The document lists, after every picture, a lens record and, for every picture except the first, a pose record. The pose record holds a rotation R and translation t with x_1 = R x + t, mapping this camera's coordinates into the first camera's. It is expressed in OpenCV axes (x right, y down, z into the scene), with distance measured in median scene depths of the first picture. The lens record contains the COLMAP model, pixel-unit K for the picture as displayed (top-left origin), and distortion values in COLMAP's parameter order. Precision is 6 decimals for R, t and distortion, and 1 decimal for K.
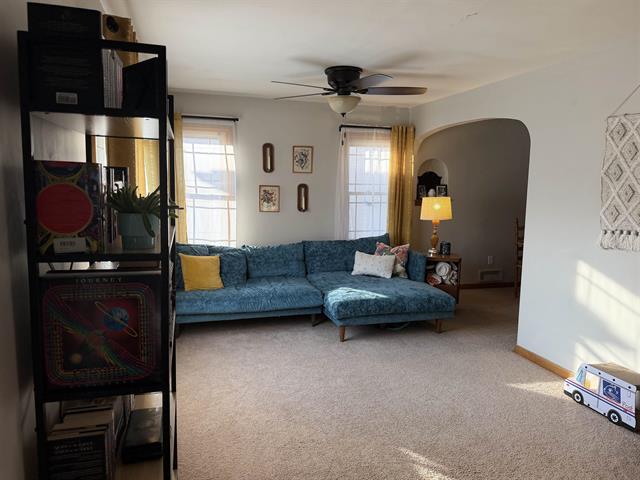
lens RADIAL K [[440.8, 0, 320.0], [0, 440.8, 240.0], [0, 0, 1]] dist [0.002906, 0.000394]
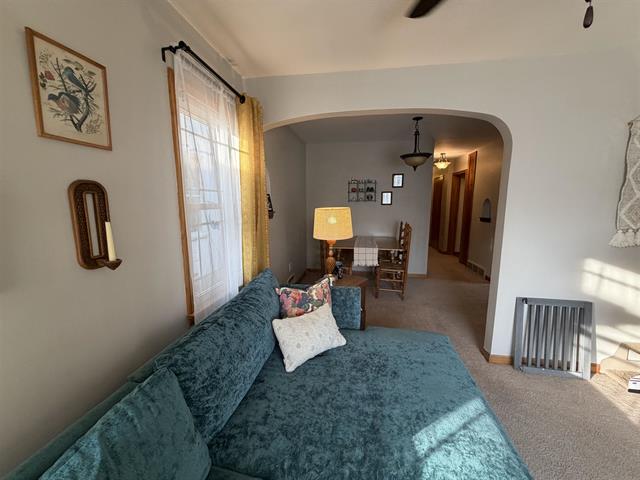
lens RADIAL K [[256.1, 0, 318.2], [0, 256.1, 240.4], [0, 0, 1]] dist [-0.000128, -0.000698]
pose [[0.413436, -0.148791, 0.898294, -0.140584], [0.122061, 0.986710, 0.107257, -0.087032], [-0.902315, 0.065303, 0.426103, 0.789544]]
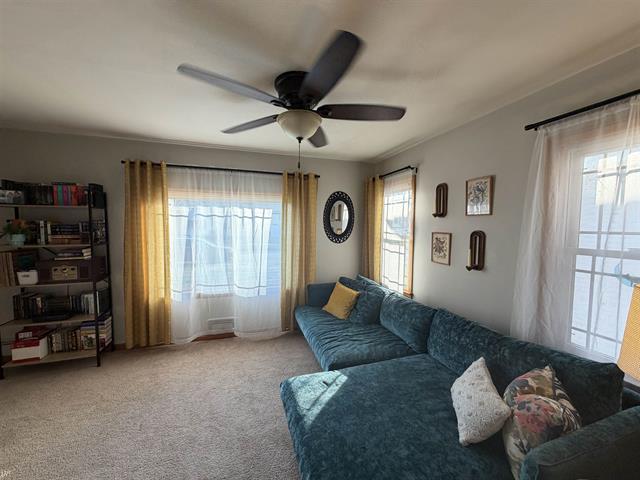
lens RADIAL K [[256.1, 0, 318.2], [0, 256.1, 240.4], [0, 0, 1]] dist [-0.000128, -0.000698]
pose [[0.049787, 0.046399, -0.997682, 0.362033], [-0.135294, 0.990026, 0.039292, -0.095559], [0.989554, 0.133024, 0.055568, 0.736489]]
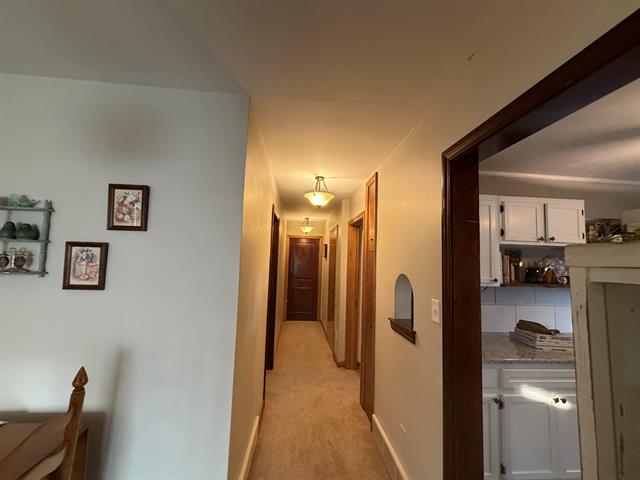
lens RADIAL K [[256.1, 0, 318.2], [0, 256.1, 240.4], [0, 0, 1]] dist [-0.000128, -0.000698]
pose [[0.173306, 0.064195, 0.982774, 0.537038], [0.095533, 0.992072, -0.081649, -0.088667], [-0.980224, 0.108037, 0.165800, 0.682074]]
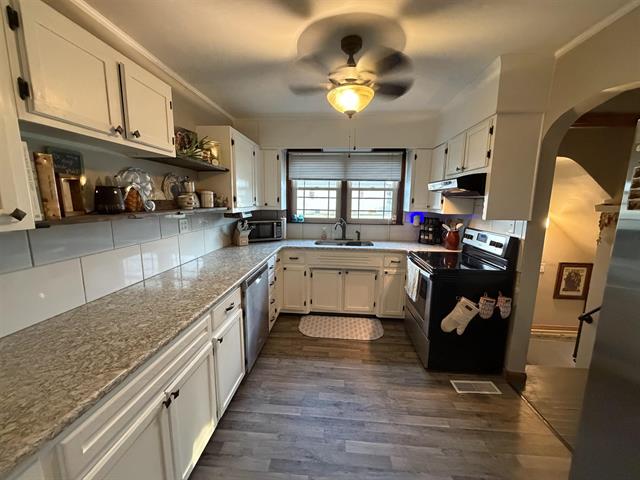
lens RADIAL K [[256.1, 0, 318.2], [0, 256.1, 240.4], [0, 0, 1]] dist [-0.000128, -0.000698]
pose [[-0.941728, -0.079833, 0.326763, 0.764217], [0.015236, 0.960307, 0.278529, -0.057493], [-0.336029, 0.267277, -0.903132, 0.563934]]
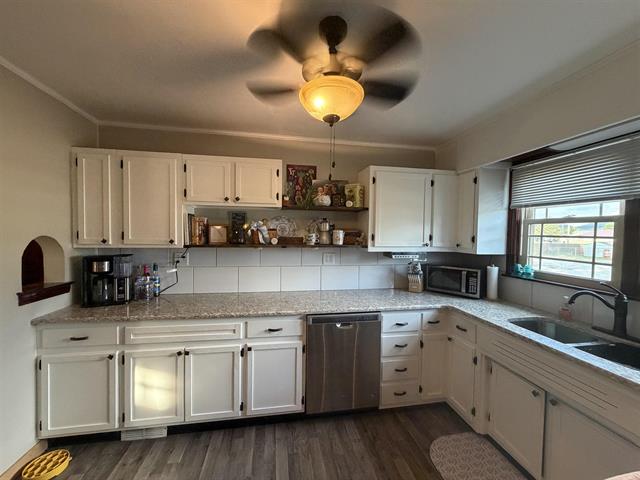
lens RADIAL K [[256.1, 0, 318.2], [0, 256.1, 240.4], [0, 0, 1]] dist [-0.000128, -0.000698]
pose [[0.087238, -0.045472, 0.995149, 0.608434], [0.112173, 0.993053, 0.035543, -0.022590], [-0.989852, 0.108528, 0.091733, 0.217546]]
